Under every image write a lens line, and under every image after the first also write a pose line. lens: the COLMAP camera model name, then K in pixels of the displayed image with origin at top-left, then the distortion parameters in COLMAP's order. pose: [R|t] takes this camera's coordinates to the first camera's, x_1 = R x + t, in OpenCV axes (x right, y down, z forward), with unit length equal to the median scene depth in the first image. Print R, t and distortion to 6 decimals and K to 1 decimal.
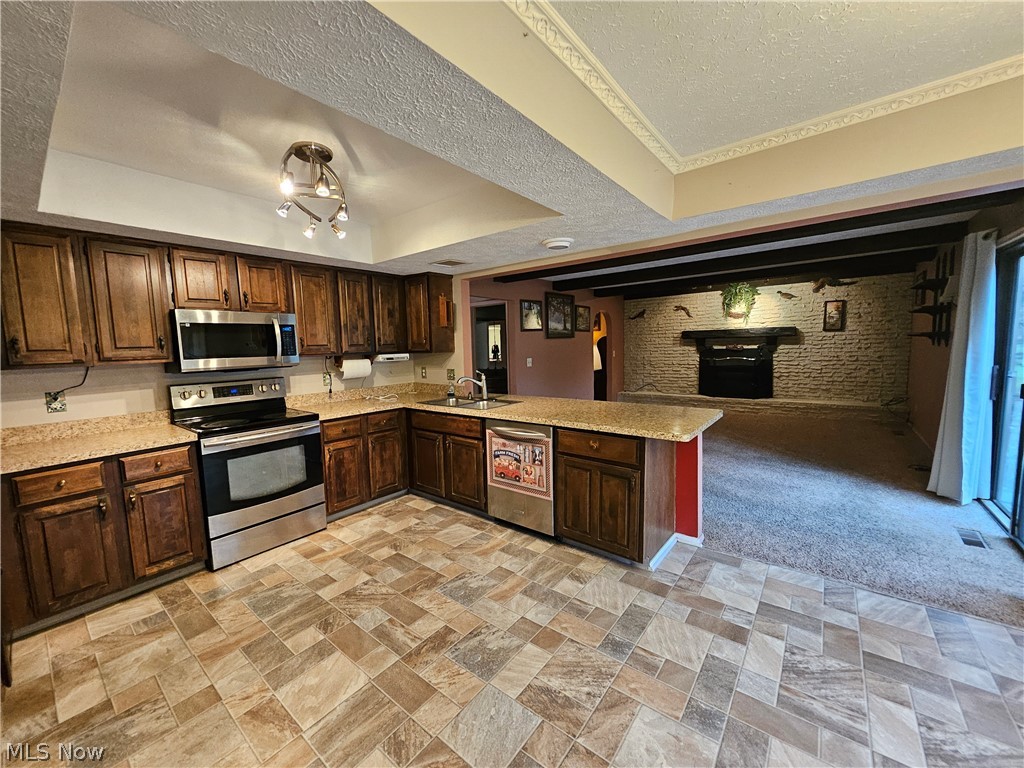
lens RADIAL K [[401.9, 0, 498.5], [0, 401.9, 384.4], [0, 0, 1]] dist [0.002431, -0.001771]
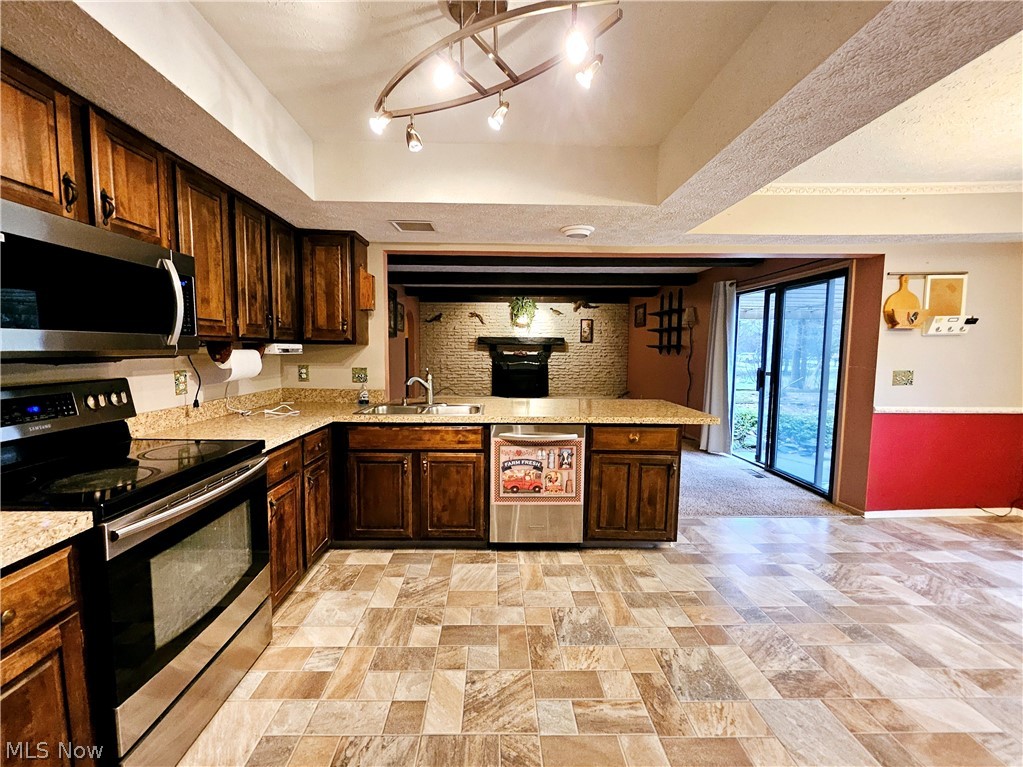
lens RADIAL K [[419.7, 0, 499.2], [0, 419.7, 381.1], [0, 0, 1]] dist [0.001571, -0.000526]
pose [[0.764886, -0.015425, 0.643981, -0.564681], [0.034167, 0.999277, -0.016648, 0.011388], [-0.643259, 0.034737, 0.764861, 0.328785]]
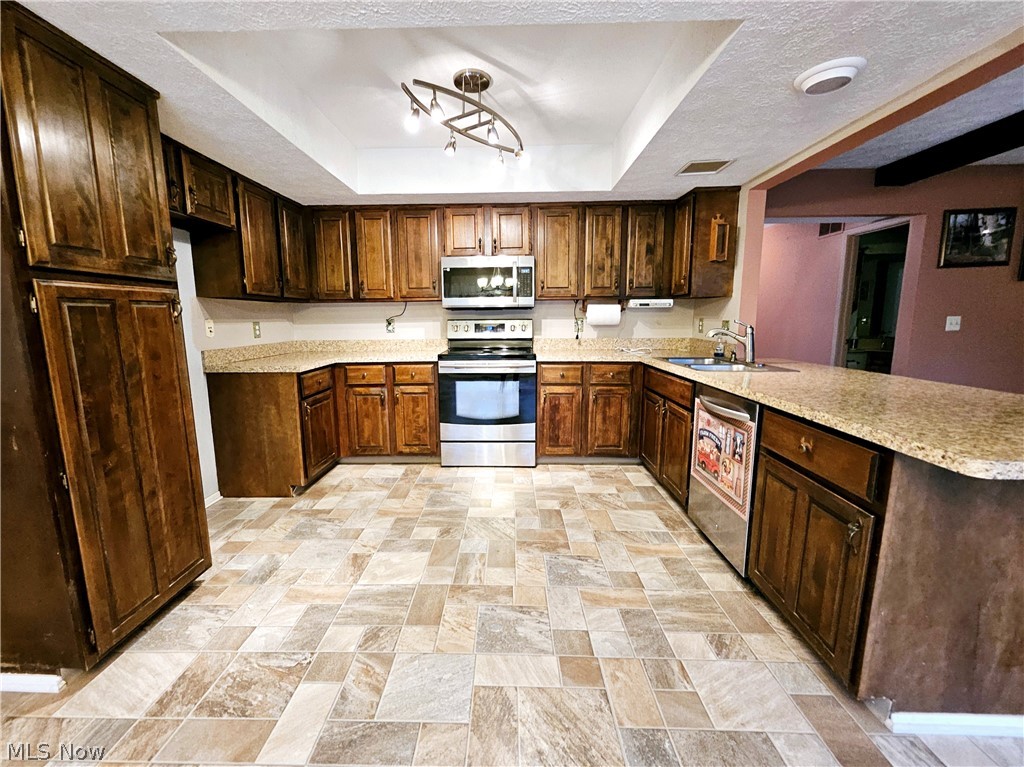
lens RADIAL K [[431.4, 0, 496.1], [0, 431.4, 383.4], [0, 0, 1]] dist [0.001708, -0.001222]
pose [[0.609845, 0.143652, -0.779393, 0.344209], [-0.086514, 0.989625, 0.114706, 0.029424], [0.787784, -0.002525, 0.615946, 0.248045]]
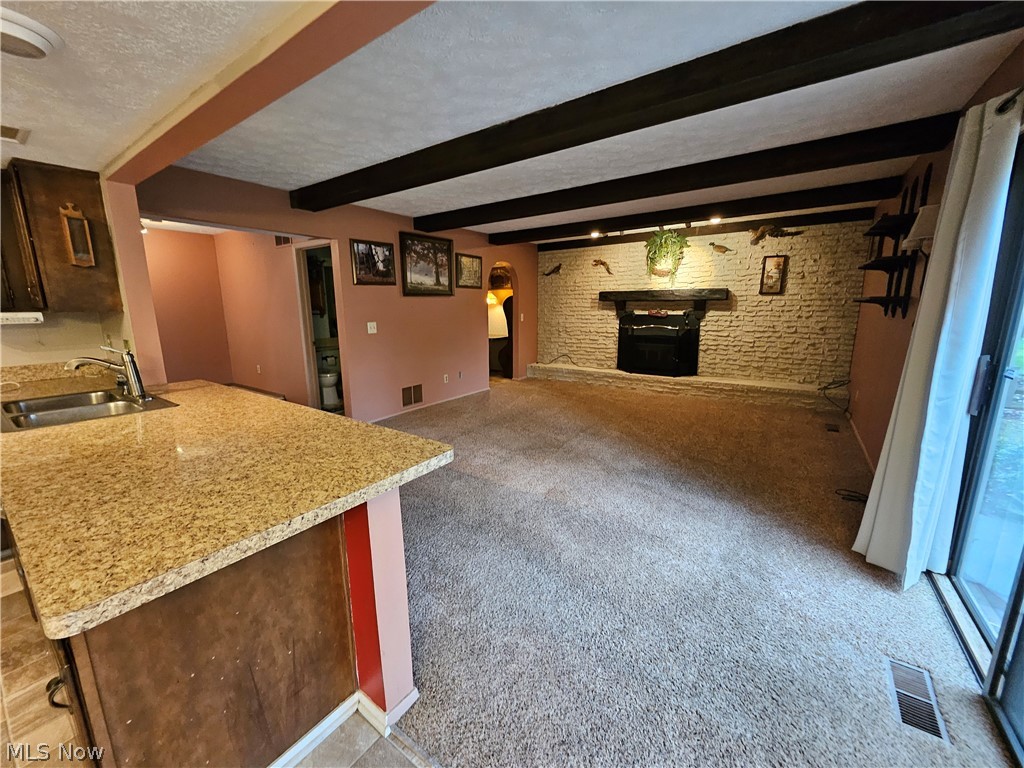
lens RADIAL K [[401.9, 0, 499.0], [0, 401.9, 383.2], [0, 0, 1]] dist [0.002431, -0.001771]
pose [[0.997784, 0.009052, 0.065913, 0.530880], [-0.015150, 0.995587, 0.092612, -0.051365], [-0.064784, -0.093405, 0.993518, 0.491574]]
